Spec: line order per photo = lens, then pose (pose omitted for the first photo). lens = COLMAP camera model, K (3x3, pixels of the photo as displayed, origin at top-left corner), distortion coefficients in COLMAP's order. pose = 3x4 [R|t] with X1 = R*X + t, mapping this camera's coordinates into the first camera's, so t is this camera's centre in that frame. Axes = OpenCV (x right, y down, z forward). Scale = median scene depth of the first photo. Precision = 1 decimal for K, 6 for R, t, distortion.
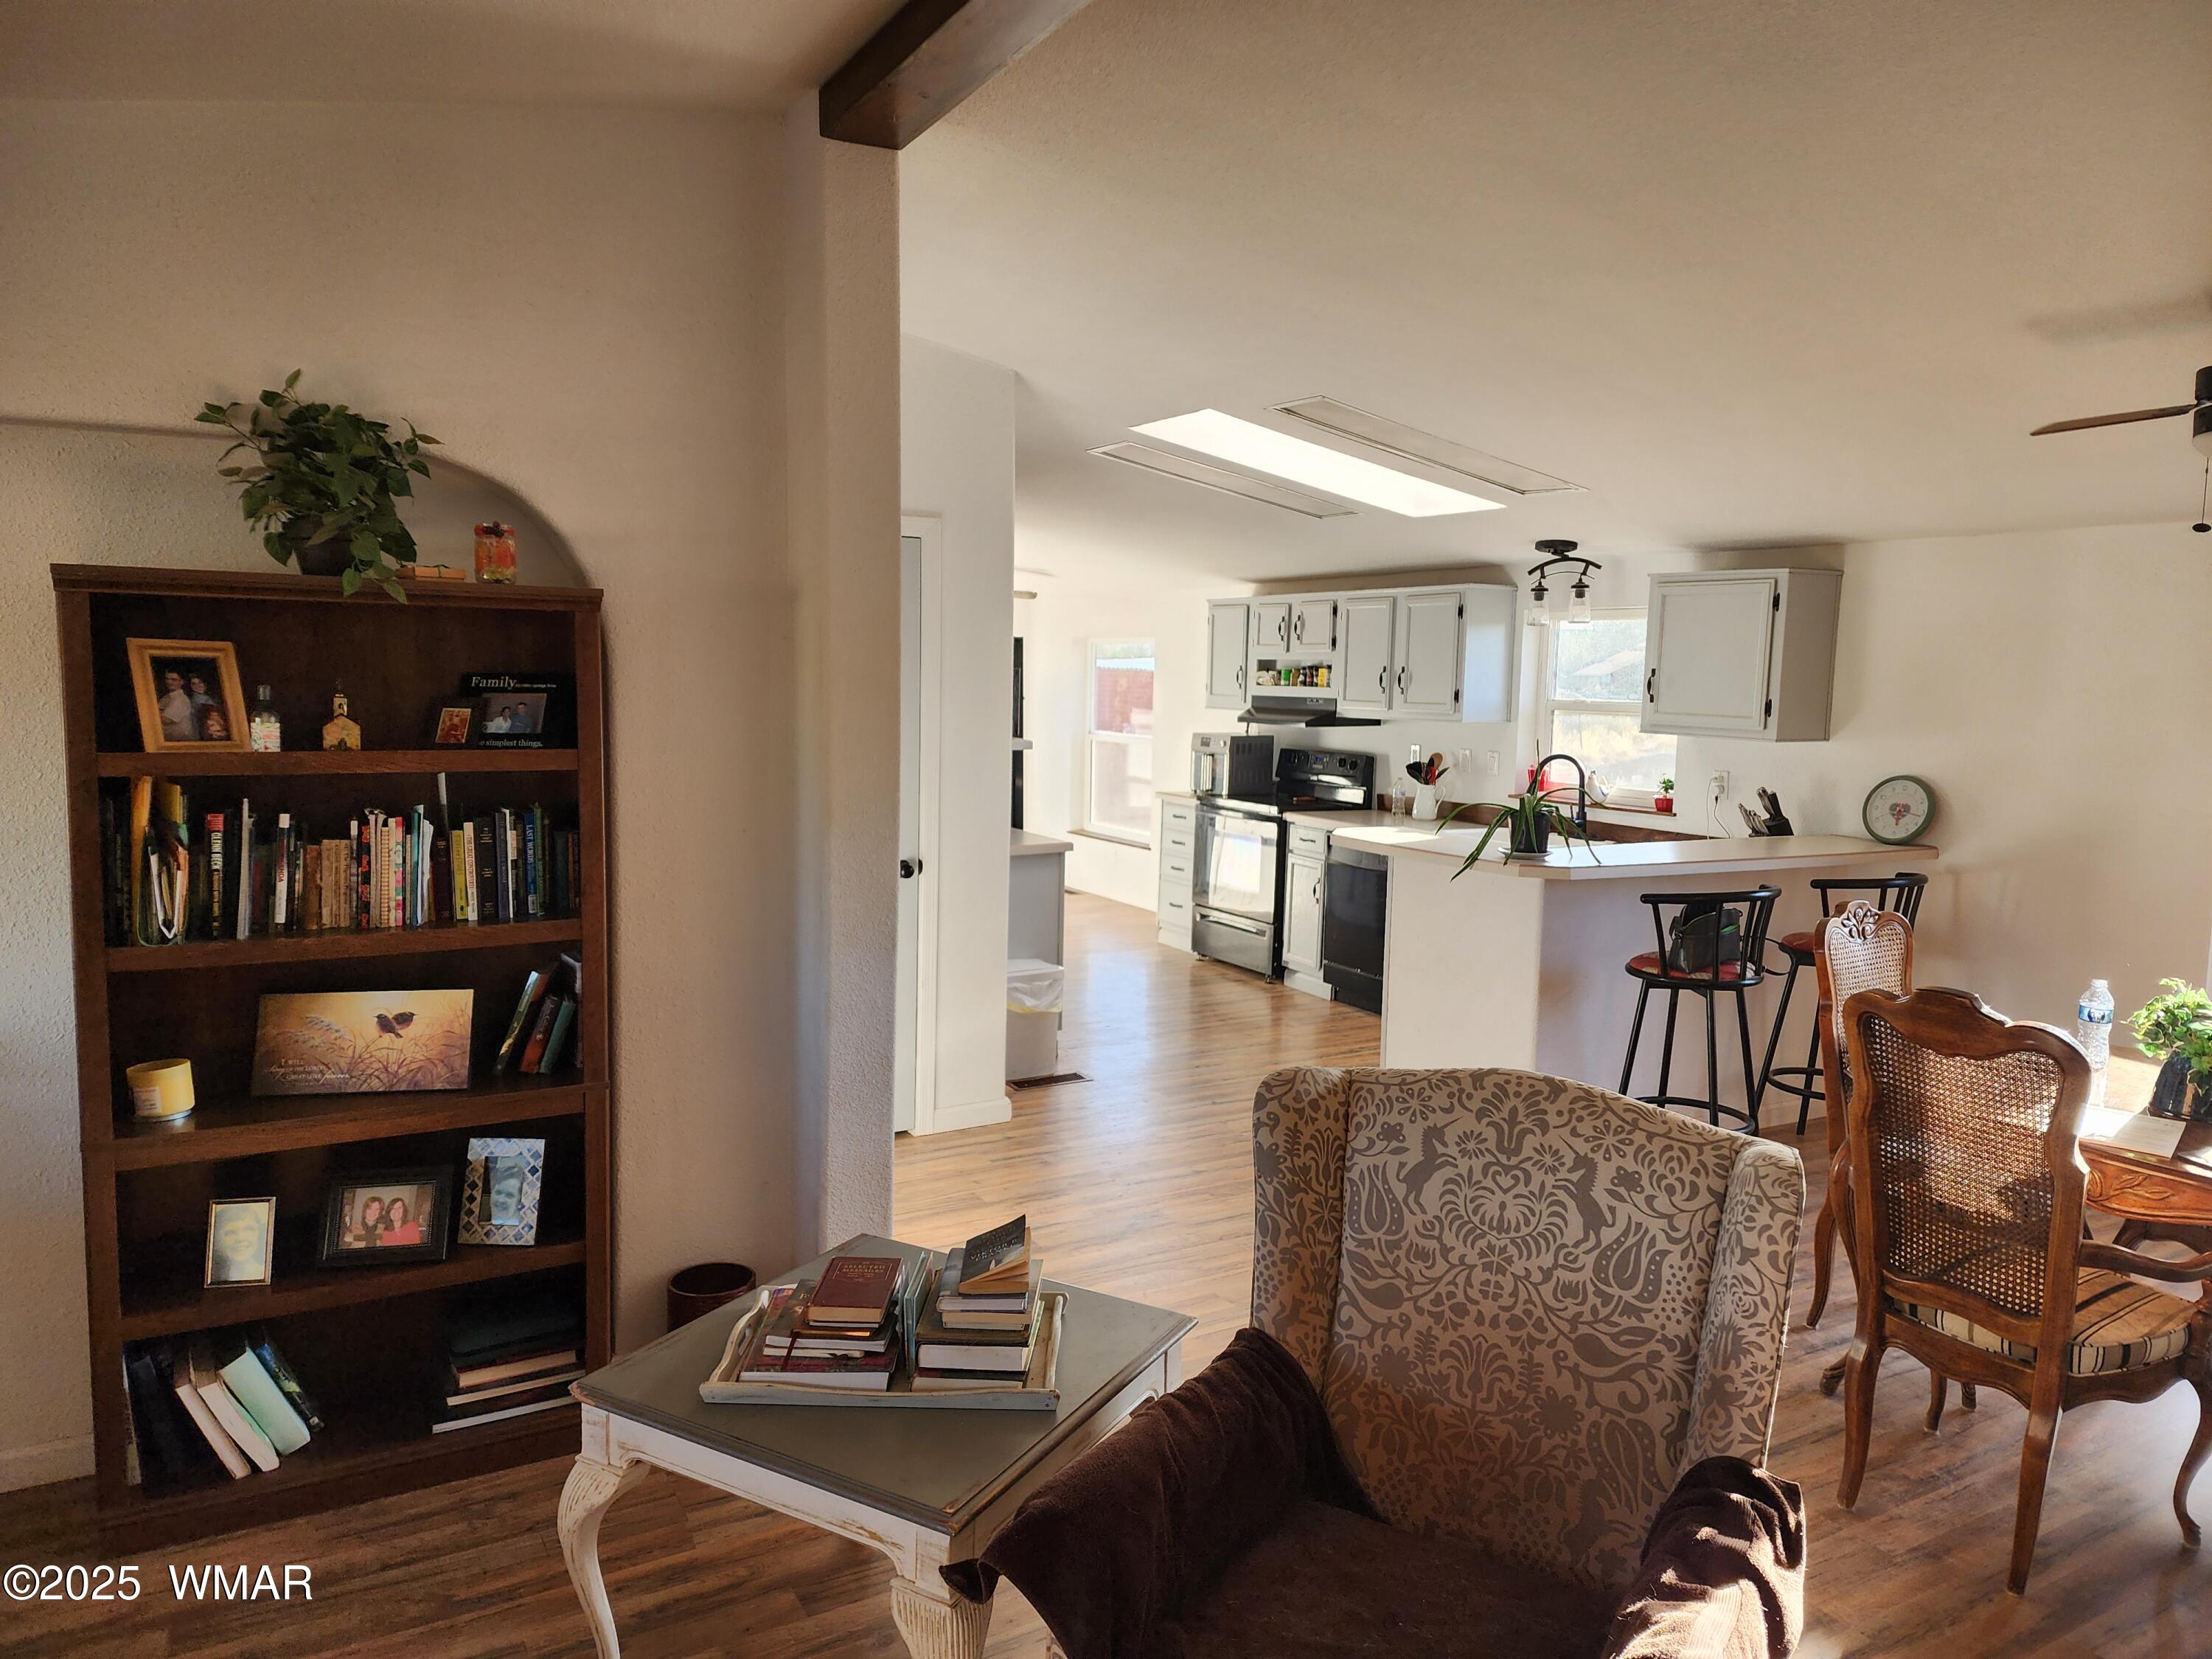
lens RADIAL K [[1530.6, 0, 1089.4], [0, 1530.6, 845.3], [0, 0, 1]] dist [0.099362, -0.103388]
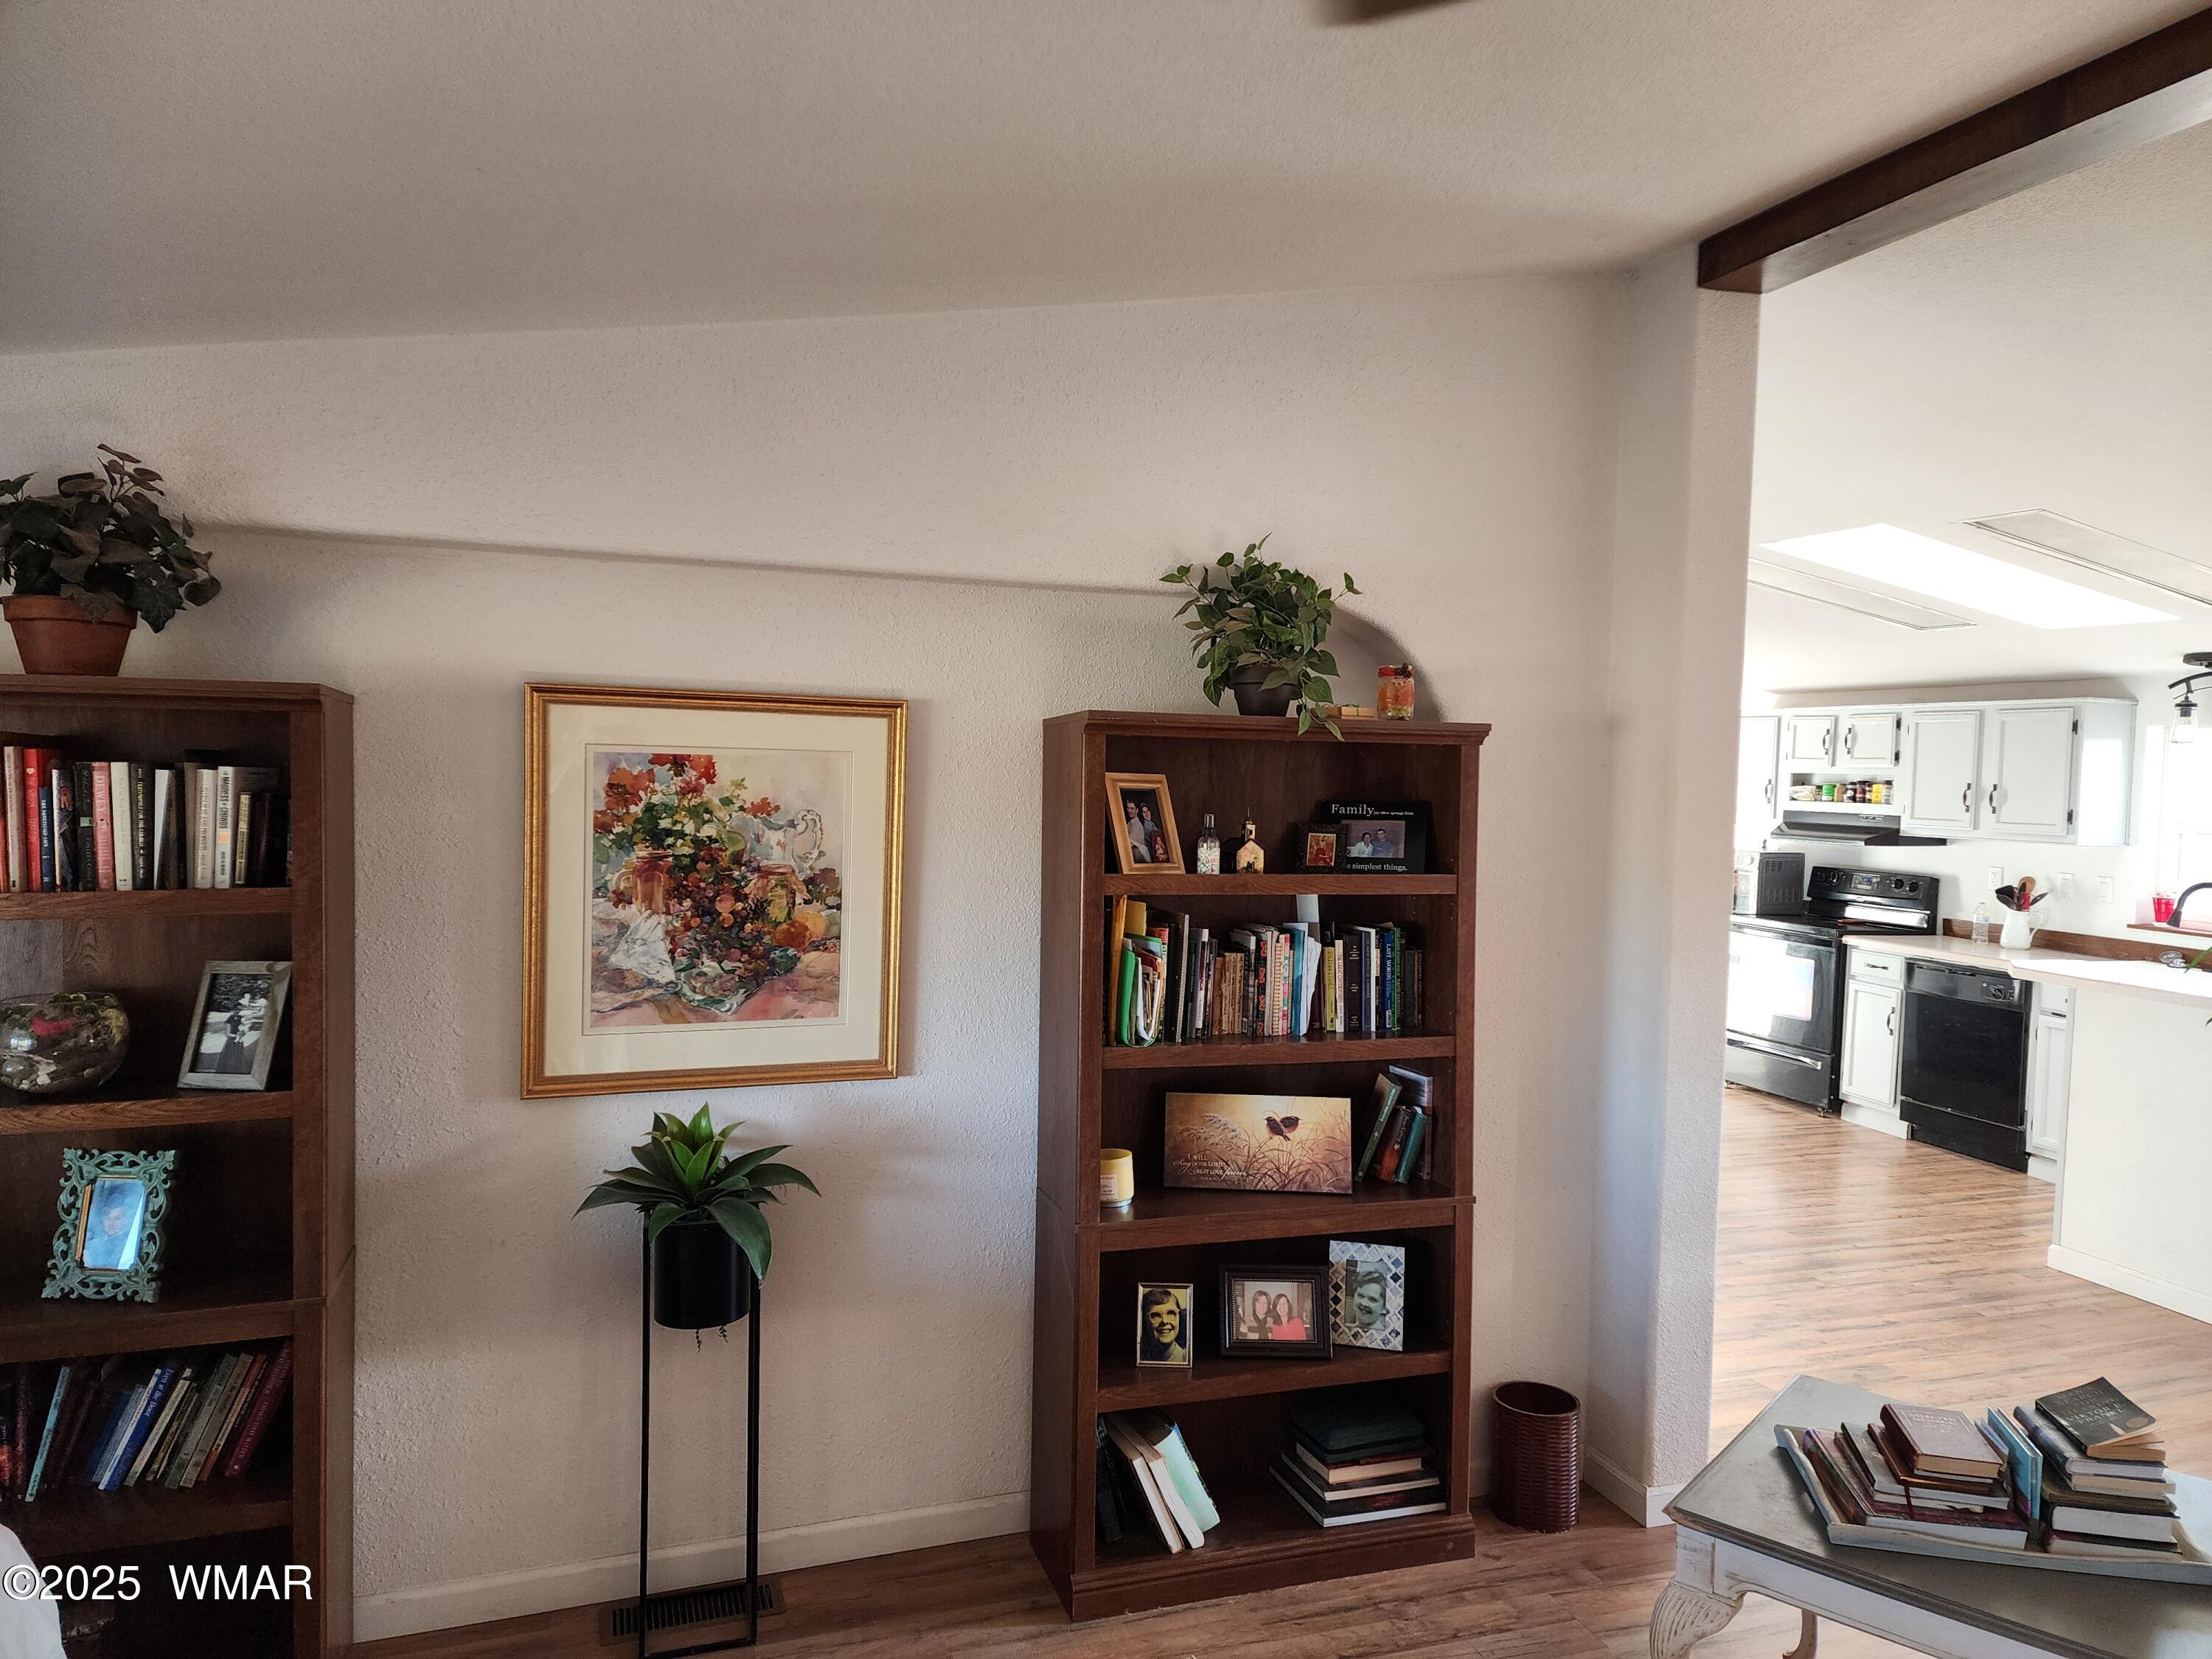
lens RADIAL K [[1530.6, 0, 1089.4], [0, 1530.6, 845.3], [0, 0, 1]] dist [0.099362, -0.103388]
pose [[0.982022, 0.016563, -0.188036, -0.370898], [-0.028761, 0.997641, -0.062331, -0.009134], [0.186560, 0.066618, 0.980182, -0.075445]]
